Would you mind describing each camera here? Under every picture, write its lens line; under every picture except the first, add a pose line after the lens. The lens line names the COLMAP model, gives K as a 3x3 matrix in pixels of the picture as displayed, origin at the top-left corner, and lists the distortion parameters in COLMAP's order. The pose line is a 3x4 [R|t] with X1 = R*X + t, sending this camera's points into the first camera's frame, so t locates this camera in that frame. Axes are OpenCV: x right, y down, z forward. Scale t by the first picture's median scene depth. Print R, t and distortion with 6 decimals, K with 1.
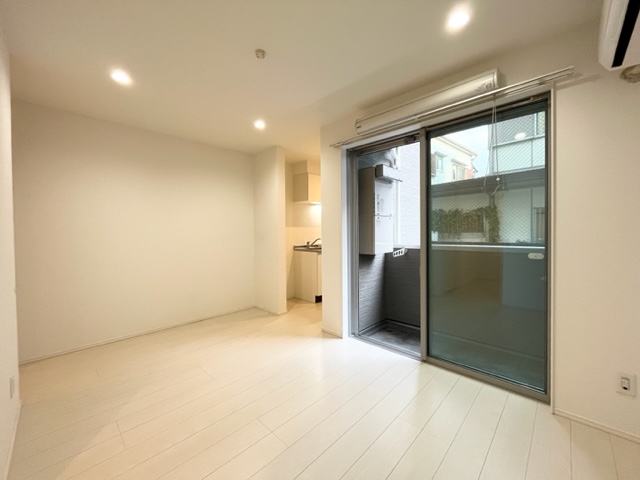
lens RADIAL K [[257.0, 0, 320.0], [0, 257.0, 240.0], [0, 0, 1]] dist [0.000624, 0.000048]
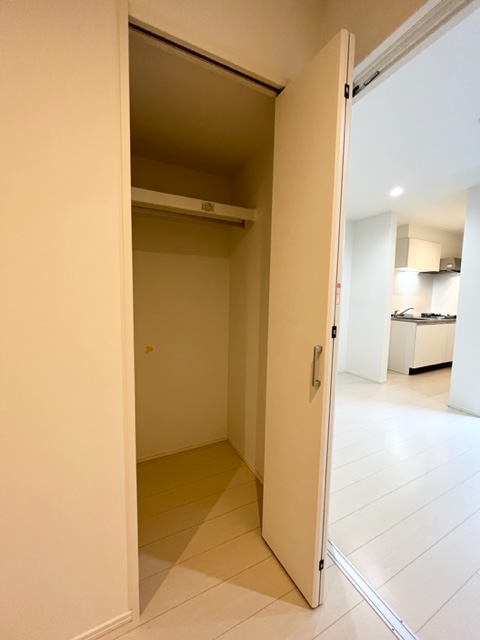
lens RADIAL K [[257.0, 0, 240.0], [0, 257.0, 320.0], [0, 0, 1]] dist [0.000624, 0.000048]
pose [[0.932390, 0.049736, -0.358014, -0.308710], [-0.029170, 0.997611, 0.062623, -0.001563], [0.360274, -0.047946, 0.931614, -0.118532]]
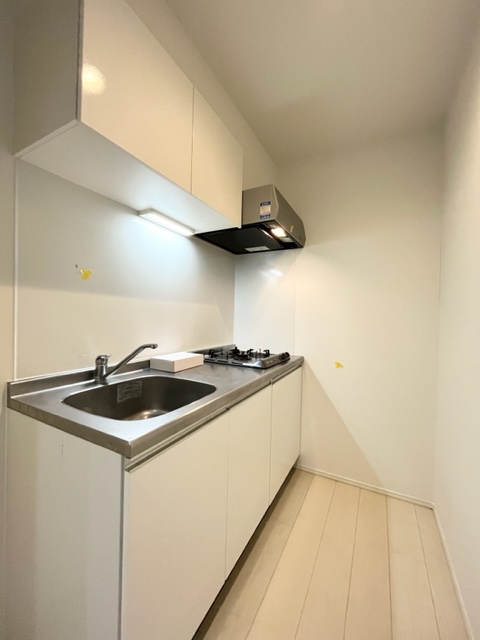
lens RADIAL K [[257.0, 0, 240.0], [0, 257.0, 320.0], [0, 0, 1]] dist [0.000624, 0.000048]
pose [[0.971083, 0.027561, 0.237145, 0.023139], [-0.024500, 0.999574, -0.015845, -0.030468], [-0.237481, 0.009577, 0.971345, 0.954249]]
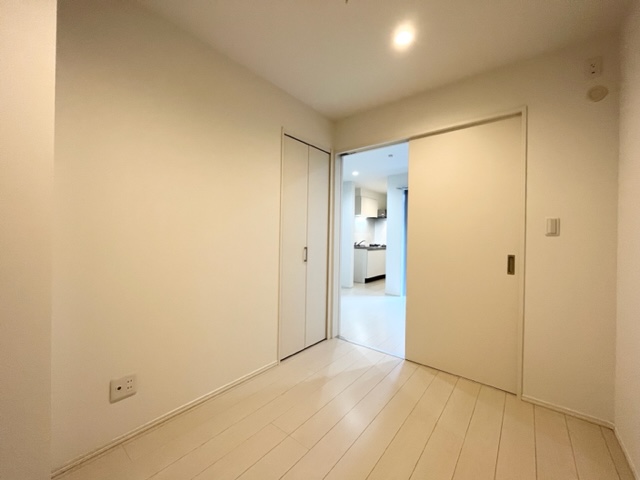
lens RADIAL K [[257.0, 0, 320.0], [0, 257.0, 240.0], [0, 0, 1]] dist [0.000624, 0.000048]
pose [[0.997798, 0.020236, 0.063163, -0.426737], [-0.019288, 0.999693, -0.015583, 0.025157], [-0.063459, 0.014331, 0.997882, -0.529725]]
